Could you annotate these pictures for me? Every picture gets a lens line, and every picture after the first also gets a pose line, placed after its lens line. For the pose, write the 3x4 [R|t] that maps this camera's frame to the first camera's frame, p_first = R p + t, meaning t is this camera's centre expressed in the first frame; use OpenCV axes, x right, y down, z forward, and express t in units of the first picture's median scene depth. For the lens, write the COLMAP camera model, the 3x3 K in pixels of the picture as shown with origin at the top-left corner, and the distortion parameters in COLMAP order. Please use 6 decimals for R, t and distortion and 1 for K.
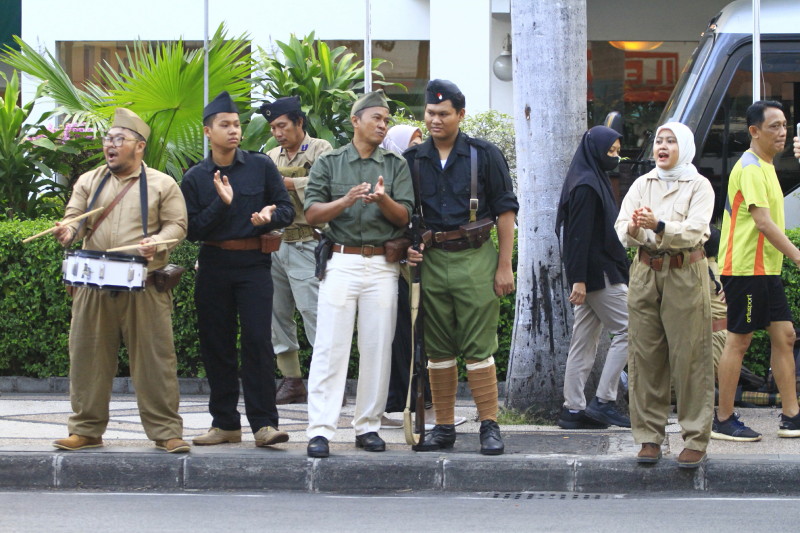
lens RADIAL K [[3110.2, 0, 400.0], [0, 3110.2, 266.5], [0, 0, 1]] dist [-0.137345, 0.012961]
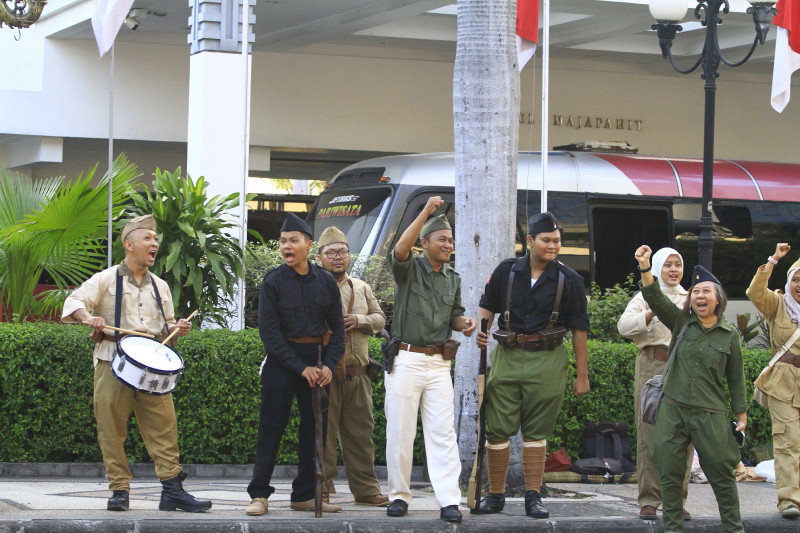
lens RADIAL K [[2633.4, 0, 400.0], [0, 2633.4, 266.5], [0, 0, 1]] dist [-0.174439, -3.109030]
pose [[0.908153, 0.027456, 0.417736, -0.442956], [-0.004981, 0.998485, -0.054797, 0.018389], [-0.418608, 0.047683, 0.906914, 0.087023]]
